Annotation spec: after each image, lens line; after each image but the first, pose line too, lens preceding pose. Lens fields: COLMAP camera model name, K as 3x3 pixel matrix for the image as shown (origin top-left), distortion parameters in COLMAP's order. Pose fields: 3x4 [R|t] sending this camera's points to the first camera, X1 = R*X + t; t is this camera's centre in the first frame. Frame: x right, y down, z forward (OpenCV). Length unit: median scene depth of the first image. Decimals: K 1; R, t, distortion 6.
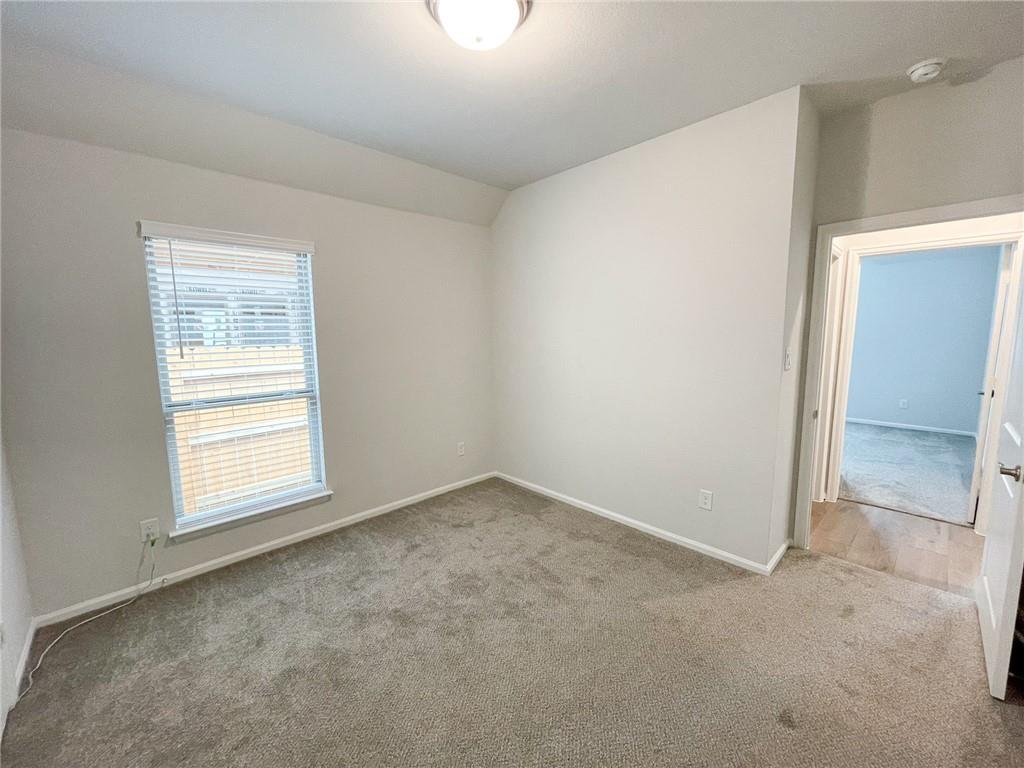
lens RADIAL K [[416.4, 0, 515.3], [0, 416.4, 385.3], [0, 0, 1]] dist [0.000135, 0.001040]
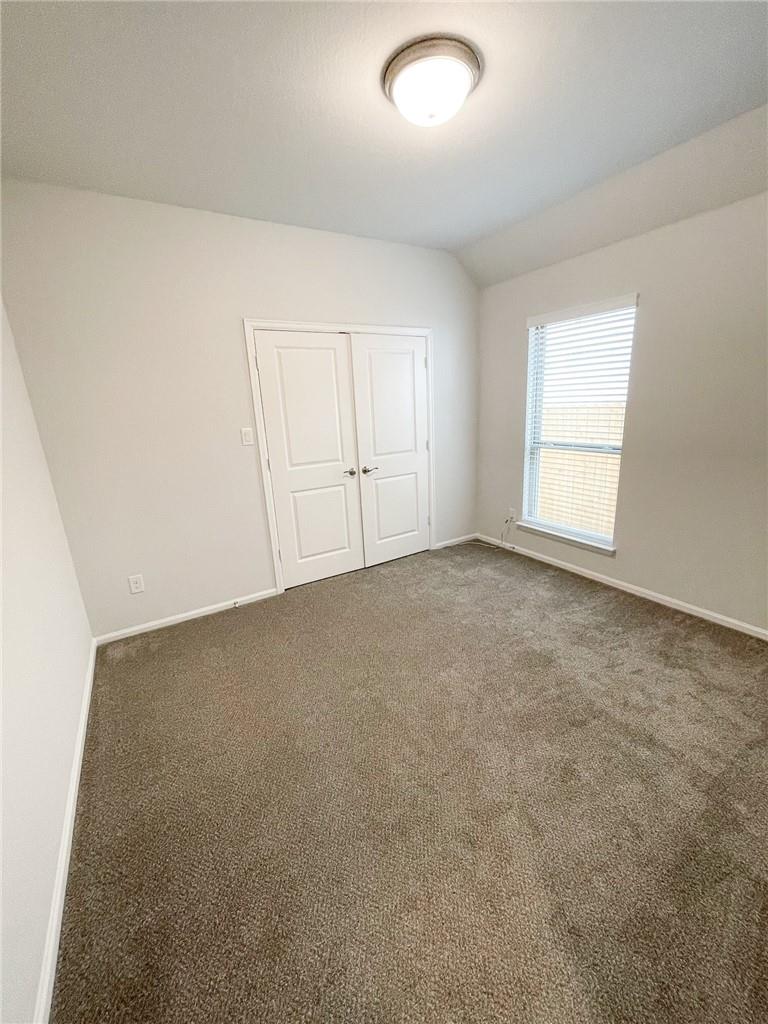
lens RADIAL K [[416.4, 0, 386.3], [0, 416.4, 513.5], [0, 0, 1]] dist [0.000135, 0.001040]
pose [[-0.218740, 0.272276, -0.937027, 0.682096], [-0.082222, 0.951723, 0.295740, -0.095887], [0.972313, 0.141734, -0.185793, 0.692526]]
